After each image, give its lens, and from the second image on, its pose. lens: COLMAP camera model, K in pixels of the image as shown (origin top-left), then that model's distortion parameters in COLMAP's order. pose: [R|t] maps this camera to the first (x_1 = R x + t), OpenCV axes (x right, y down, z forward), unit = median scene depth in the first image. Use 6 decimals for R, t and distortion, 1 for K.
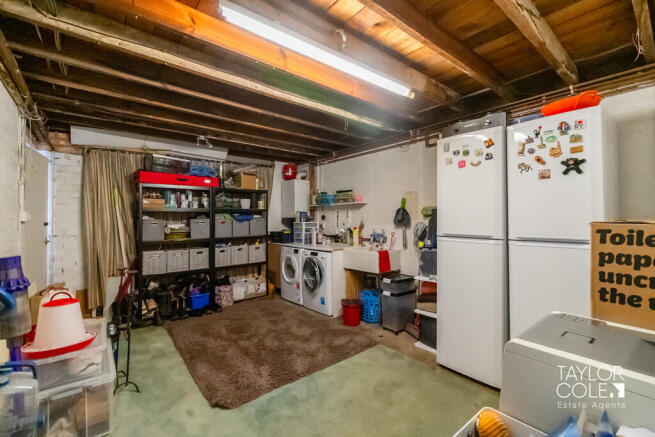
lens RADIAL K [[286.4, 0, 326.7], [0, 286.4, 216.1], [0, 0, 1]] dist [0.000164, 0.000122]
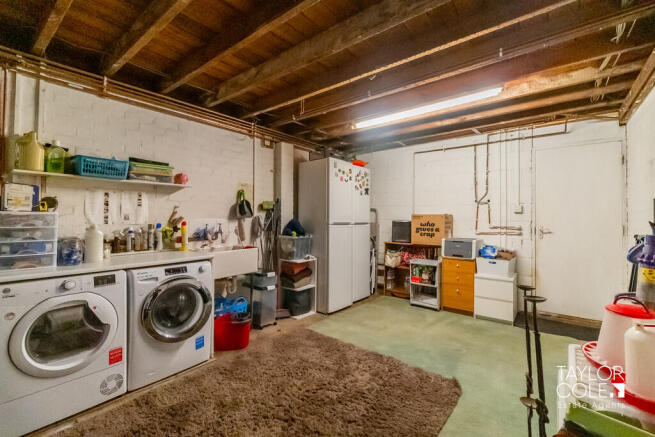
lens RADIAL K [[286.4, 0, 326.7], [0, 286.4, 216.1], [0, 0, 1]] dist [0.000164, 0.000122]
pose [[-0.213582, 0.013021, 0.976838, -0.791817], [-0.010130, 0.999828, -0.015542, 0.040785], [-0.976873, -0.013214, -0.213414, 1.035458]]
